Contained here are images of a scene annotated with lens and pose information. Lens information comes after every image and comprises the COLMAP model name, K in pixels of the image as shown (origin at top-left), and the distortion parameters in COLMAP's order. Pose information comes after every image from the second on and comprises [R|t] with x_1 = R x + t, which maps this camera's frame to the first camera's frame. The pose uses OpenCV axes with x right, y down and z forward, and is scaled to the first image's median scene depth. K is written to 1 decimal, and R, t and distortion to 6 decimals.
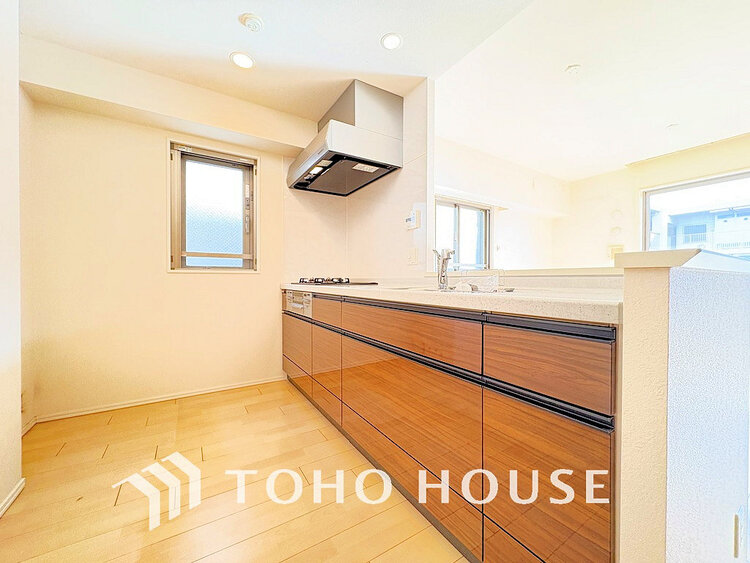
lens RADIAL K [[298.3, 0, 375.0], [0, 298.3, 281.5], [0, 0, 1]] dist [0.000169, 0.000011]
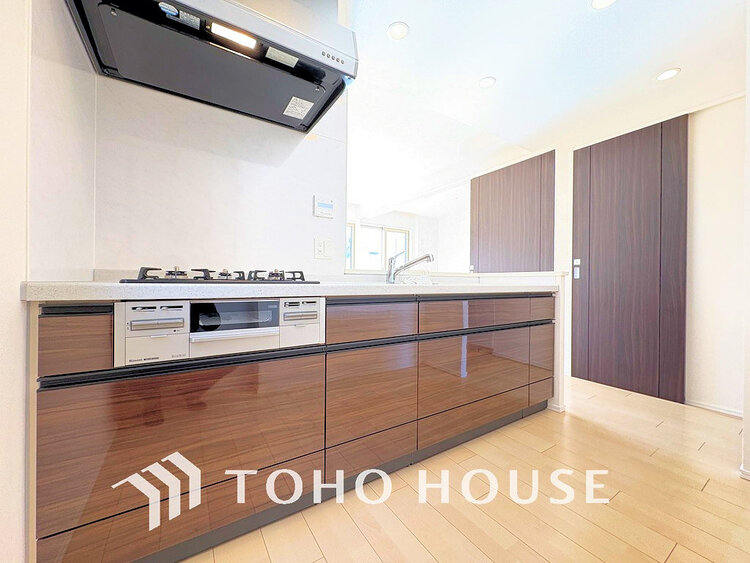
lens RADIAL K [[298.3, 0, 375.0], [0, 298.3, 281.5], [0, 0, 1]] dist [0.000169, 0.000011]
pose [[-0.017018, -0.004206, 0.999846, -0.717337], [-0.006313, 0.999972, 0.004099, 0.004081], [-0.999835, -0.006242, -0.017044, 0.849050]]
